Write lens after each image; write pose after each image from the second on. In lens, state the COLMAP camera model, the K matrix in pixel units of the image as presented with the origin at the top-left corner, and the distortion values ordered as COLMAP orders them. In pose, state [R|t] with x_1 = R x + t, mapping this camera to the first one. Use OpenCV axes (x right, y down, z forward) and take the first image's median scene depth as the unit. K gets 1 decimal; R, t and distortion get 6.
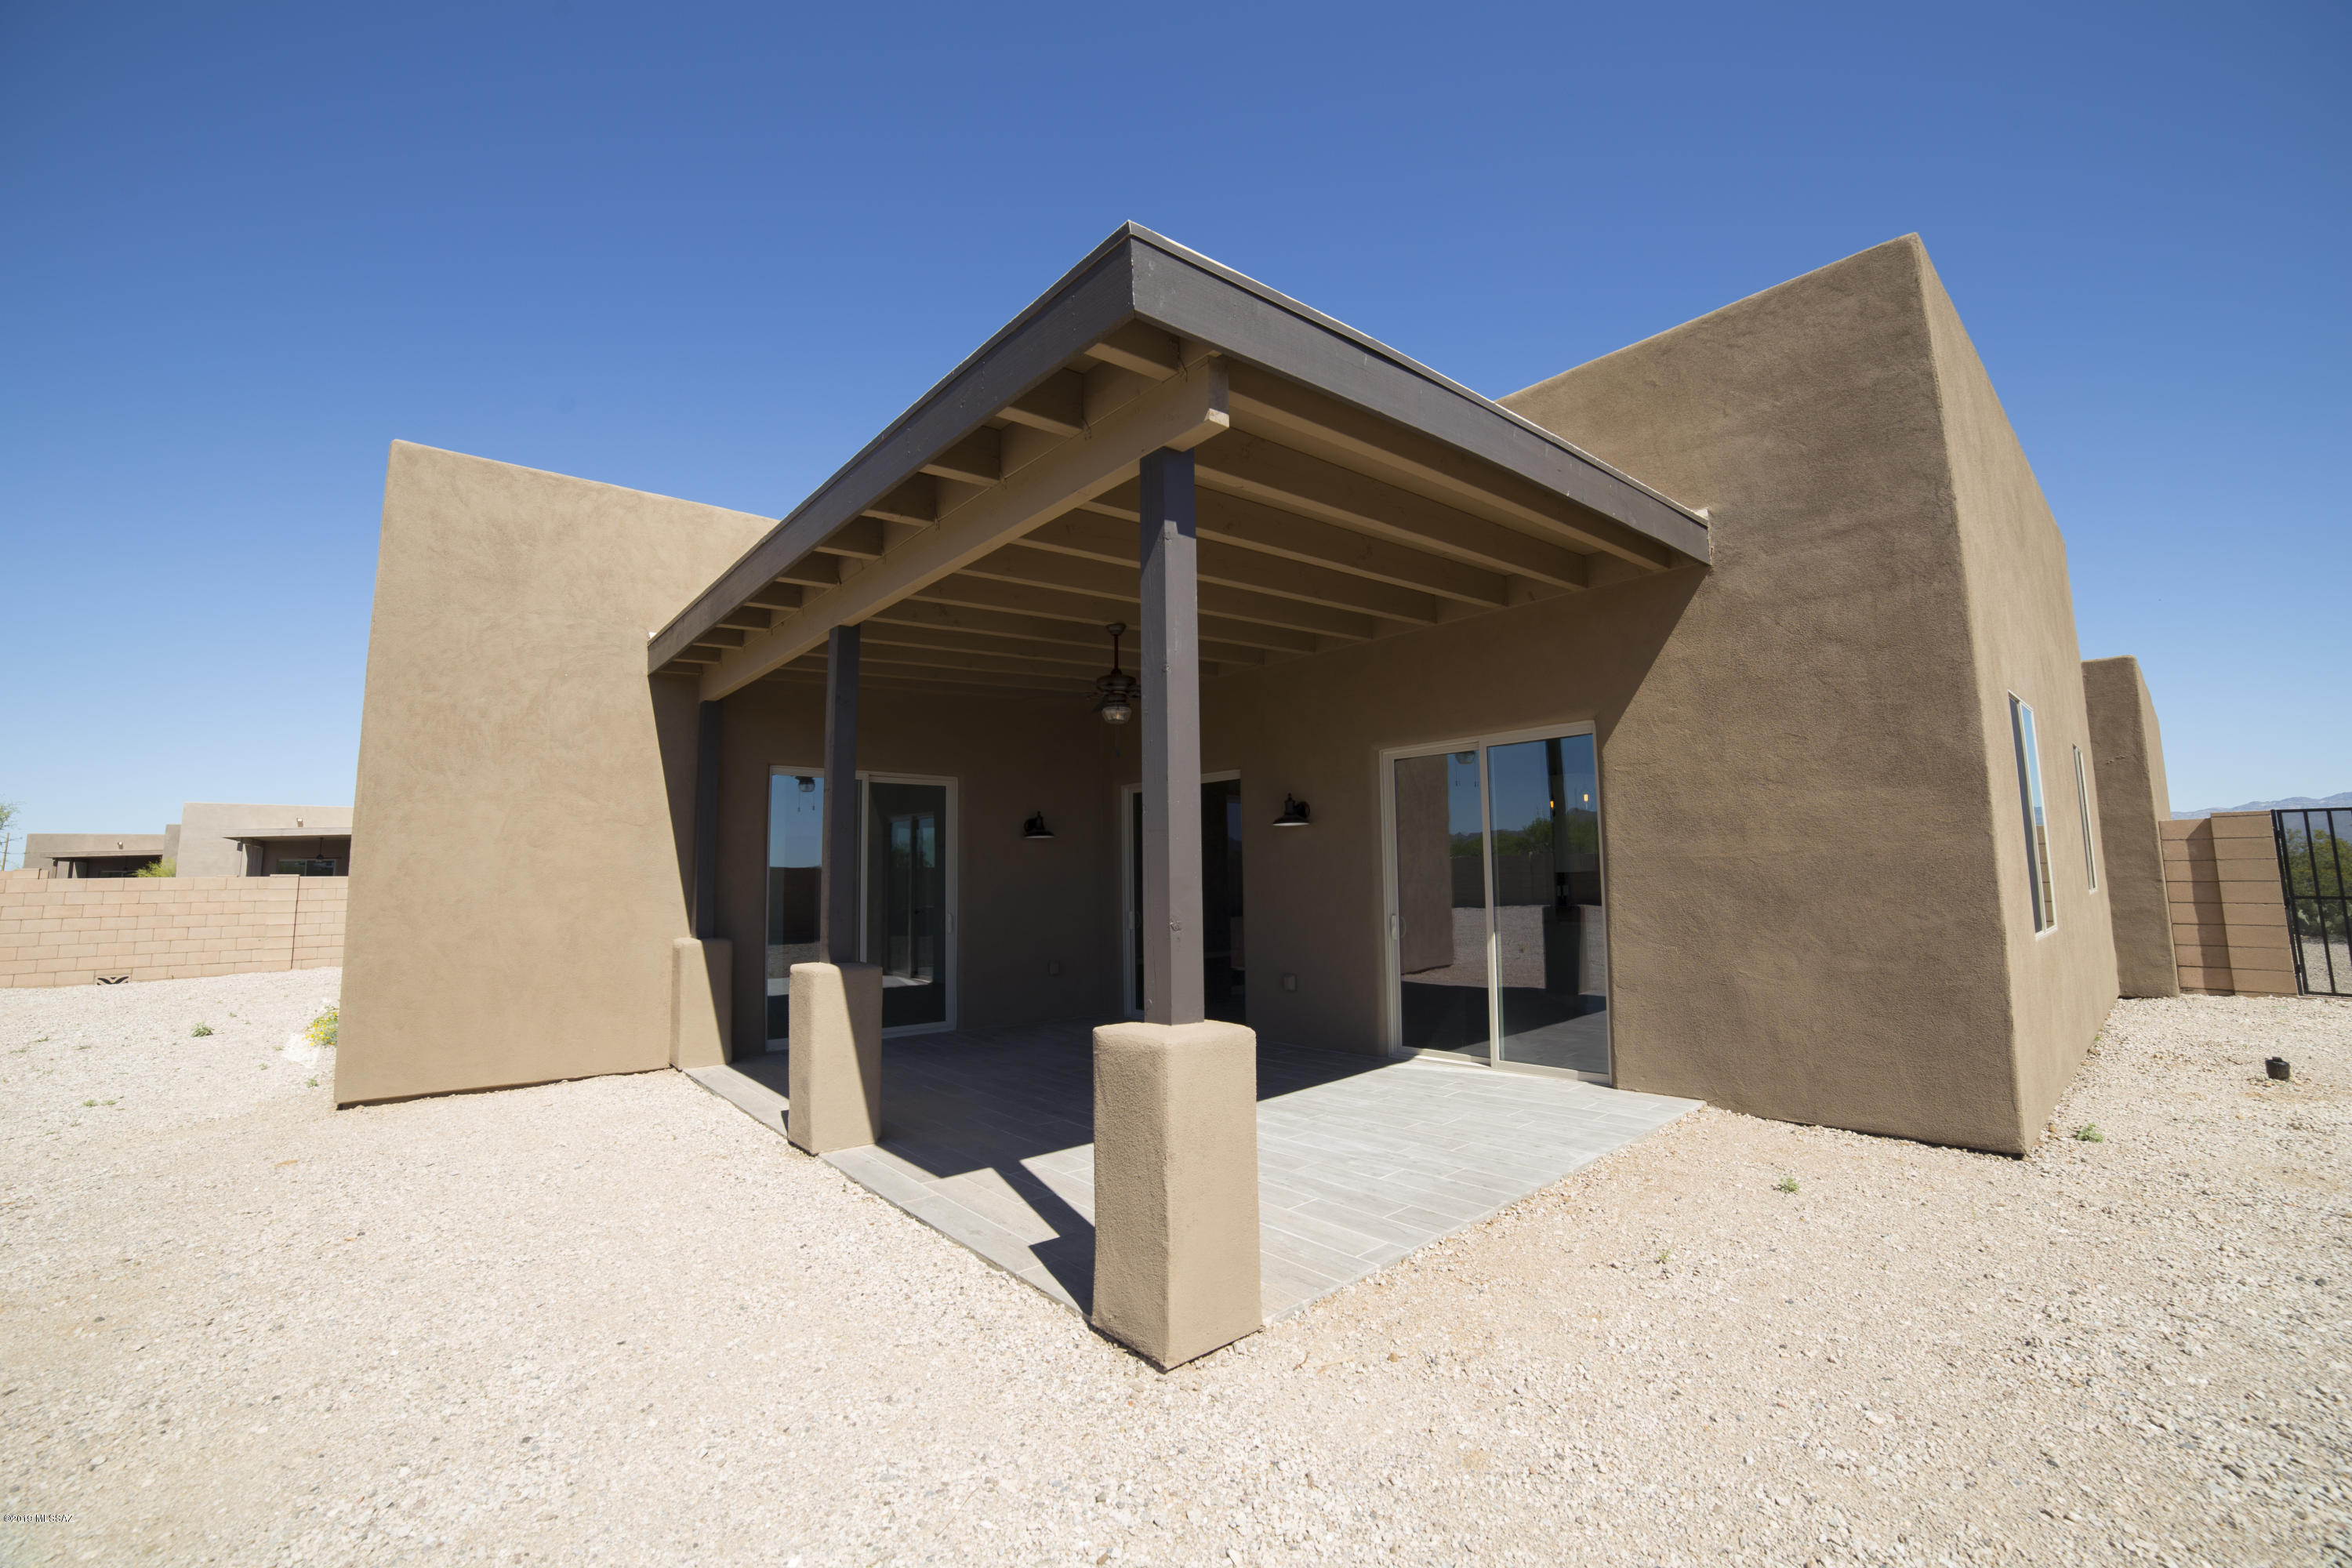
lens RADIAL K [[961.0, 0, 1183.9], [0, 961.0, 775.0], [0, 0, 1]] dist [-0.027268, 0.000201]
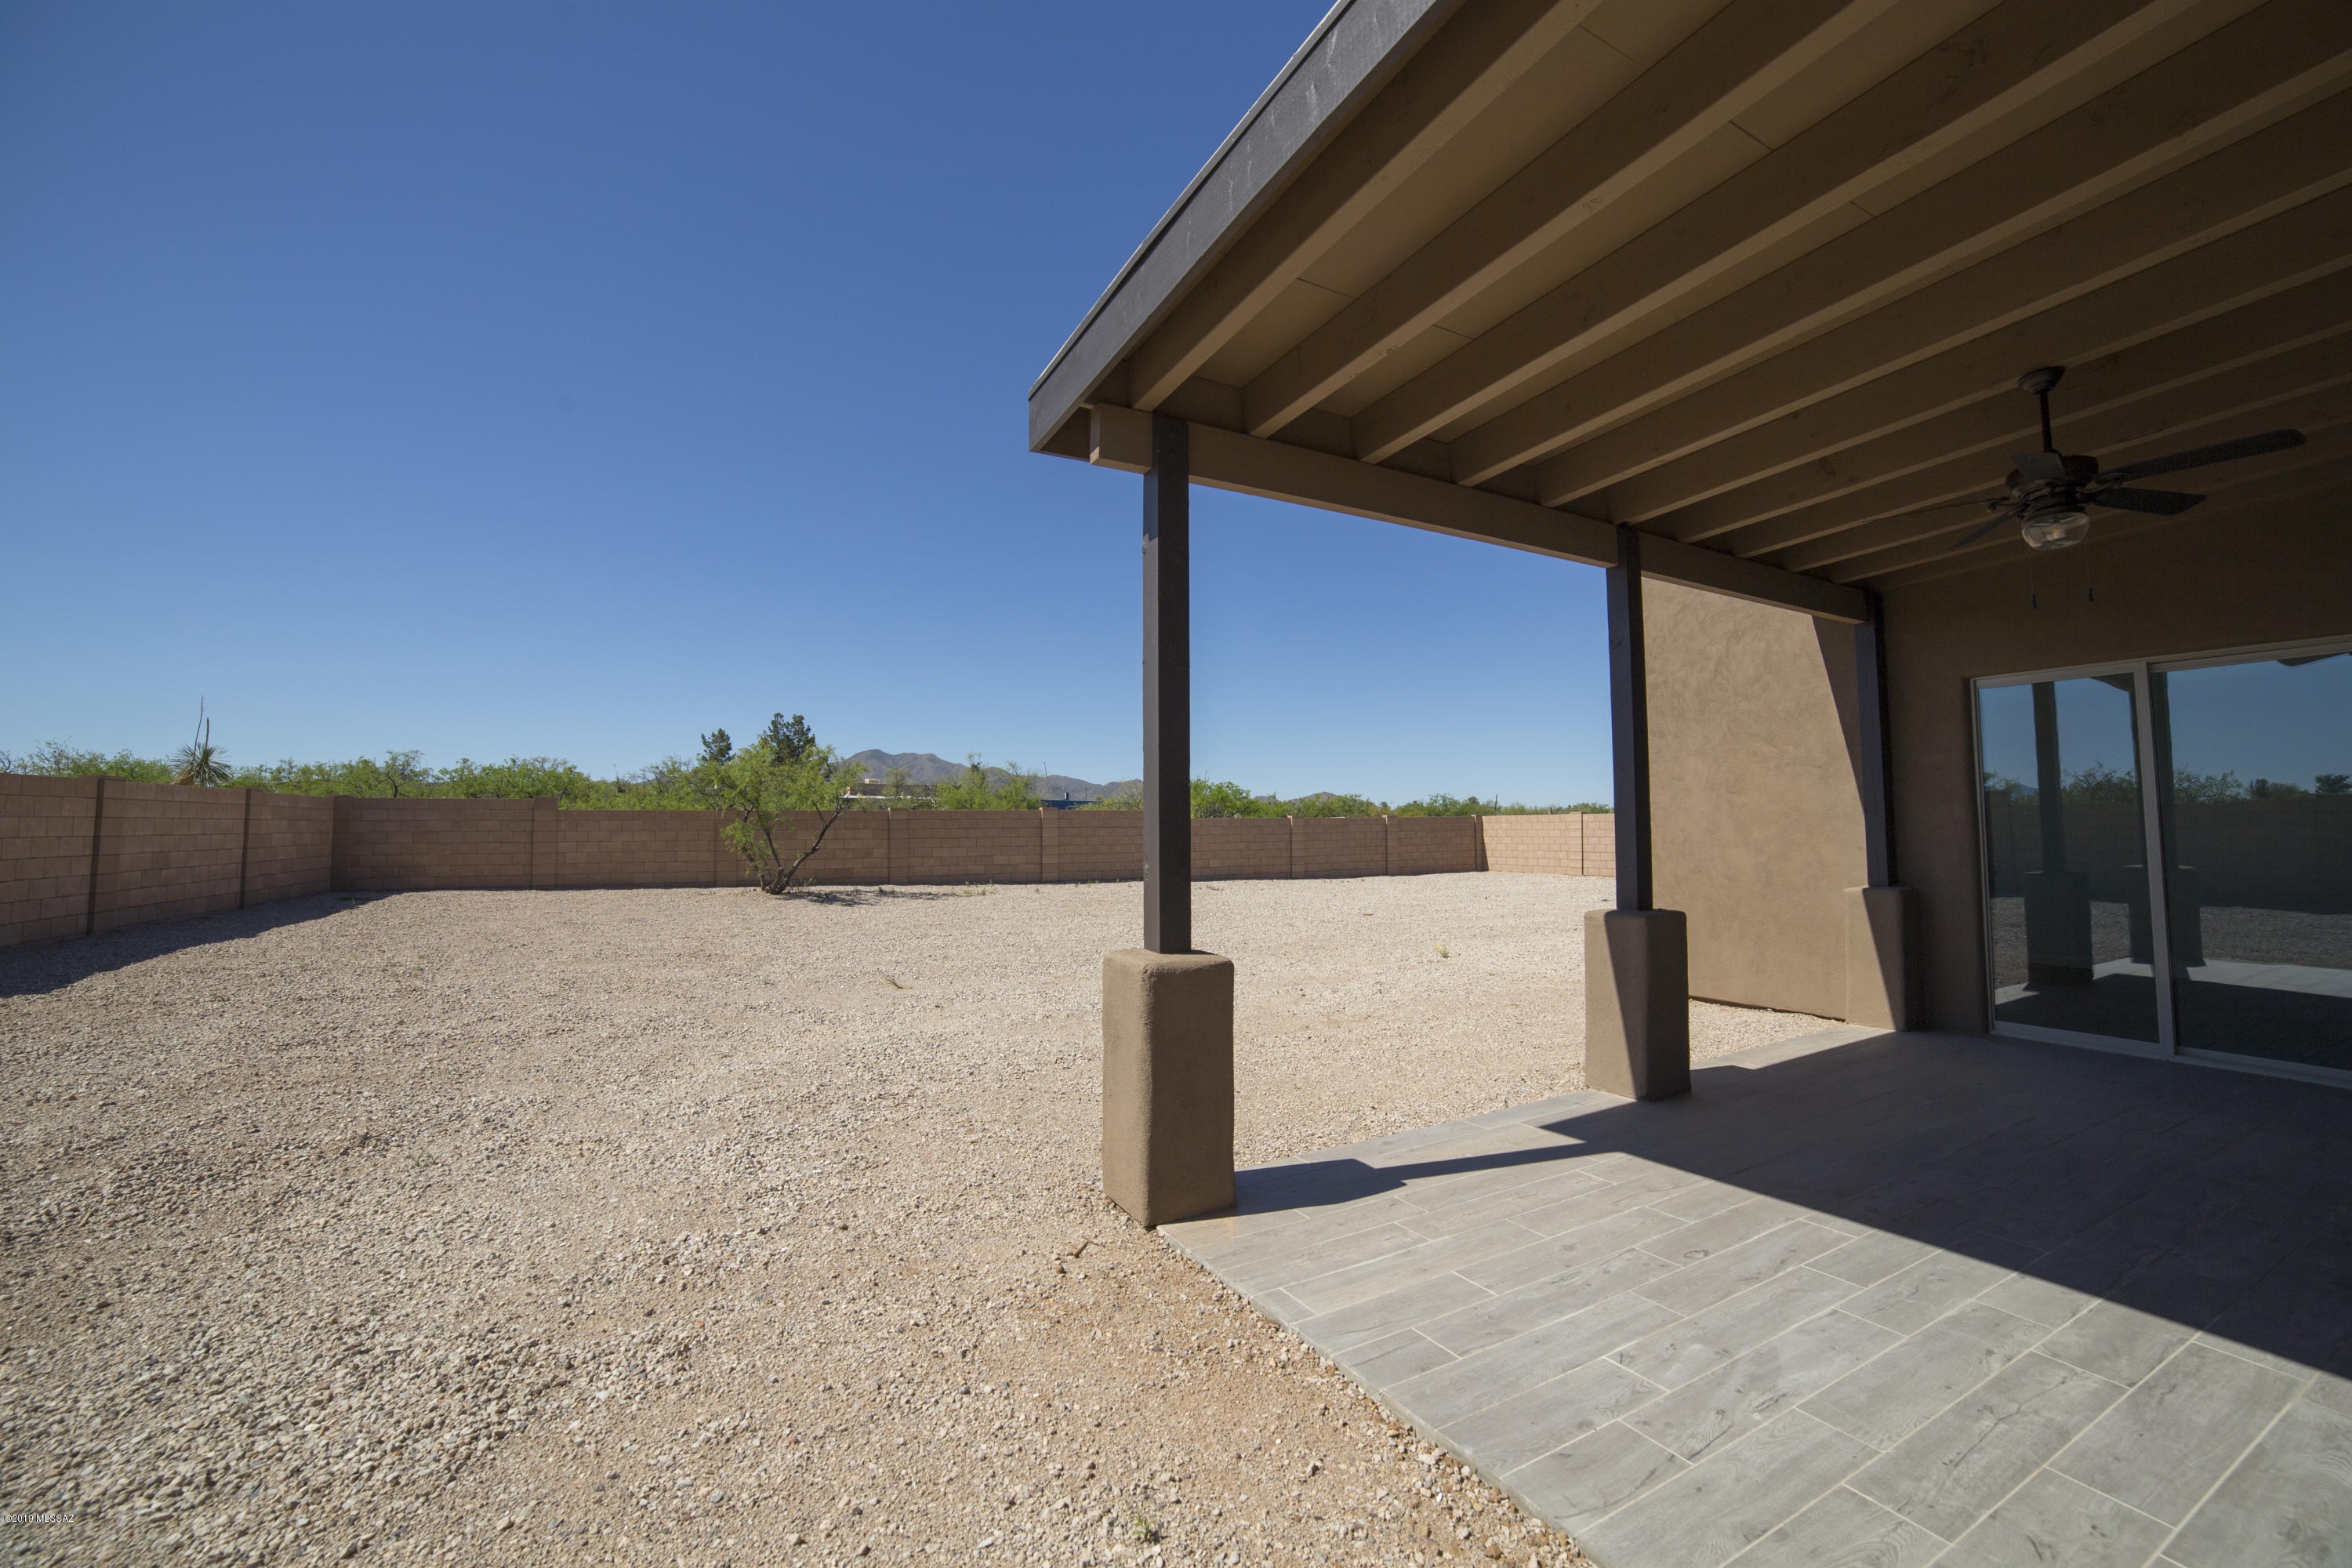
lens RADIAL K [[961.0, 0, 1190.6], [0, 961.0, 775.0], [0, 0, 1]] dist [-0.027268, 0.000201]
pose [[-0.201588, -0.047033, -0.978341, 0.541083], [0.105159, 0.992034, -0.069359, 0.065735], [0.973809, -0.116864, -0.195036, 0.610209]]
